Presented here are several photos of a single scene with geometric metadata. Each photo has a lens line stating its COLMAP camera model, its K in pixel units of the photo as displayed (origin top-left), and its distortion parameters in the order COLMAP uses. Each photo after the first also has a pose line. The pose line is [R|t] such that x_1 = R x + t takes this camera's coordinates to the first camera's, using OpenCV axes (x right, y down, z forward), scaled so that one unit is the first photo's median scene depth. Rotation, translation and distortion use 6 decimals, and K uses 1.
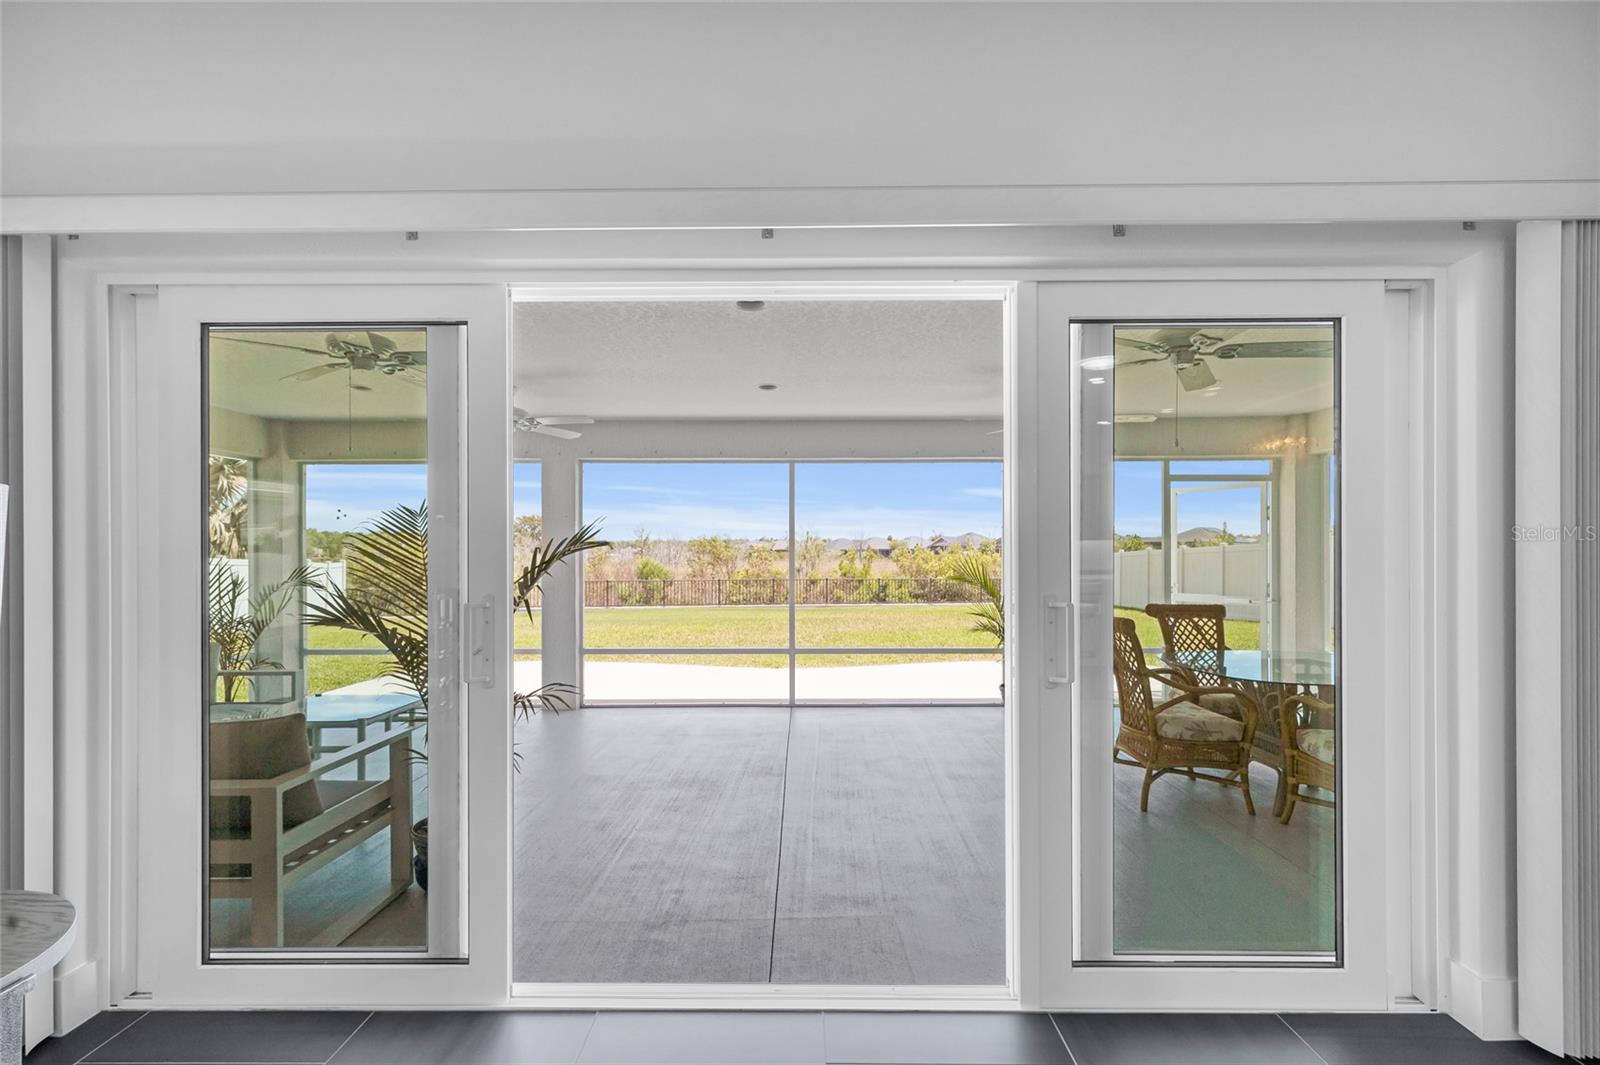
lens RADIAL K [[726.1, 0, 793.8], [0, 726.1, 539.6], [0, 0, 1]] dist [0.003002, 0.000235]
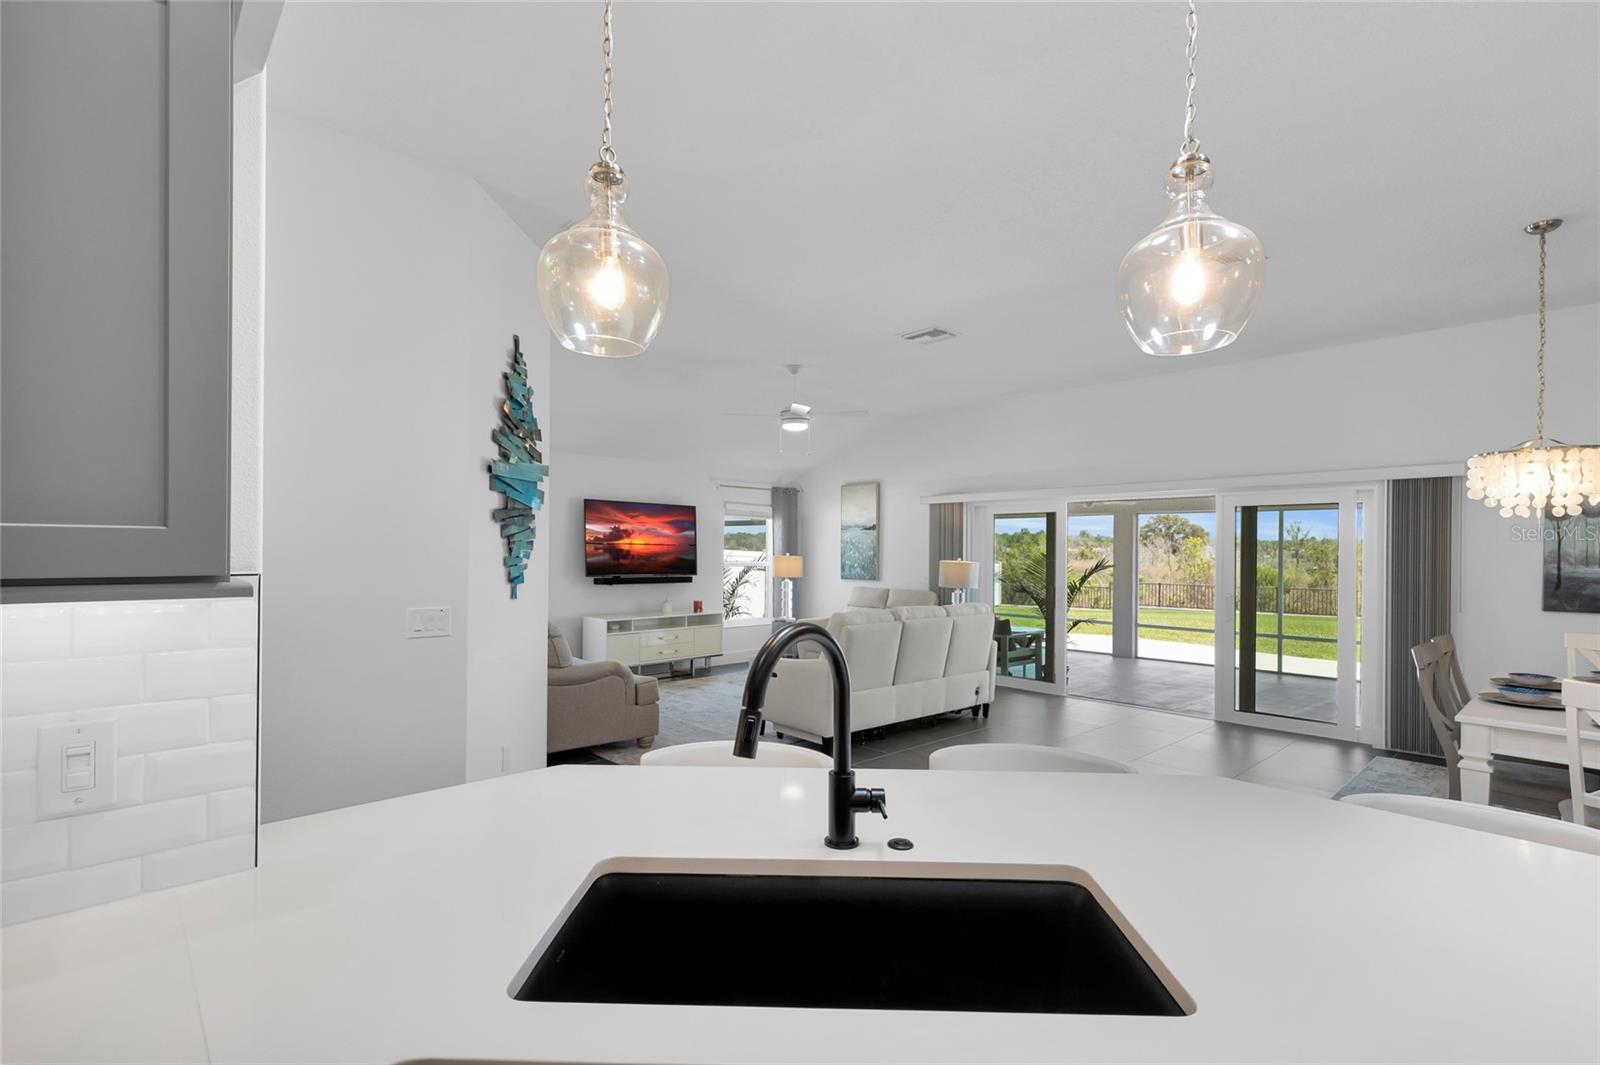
lens RADIAL K [[754.5, 0, 793.8], [0, 754.5, 550.7], [0, 0, 1]] dist [0.002439, 0.000528]
pose [[0.691069, 0.009676, -0.722724, 0.371204], [0.001575, 0.999888, 0.014893, -0.042303], [0.722787, -0.011430, 0.690976, -0.692964]]
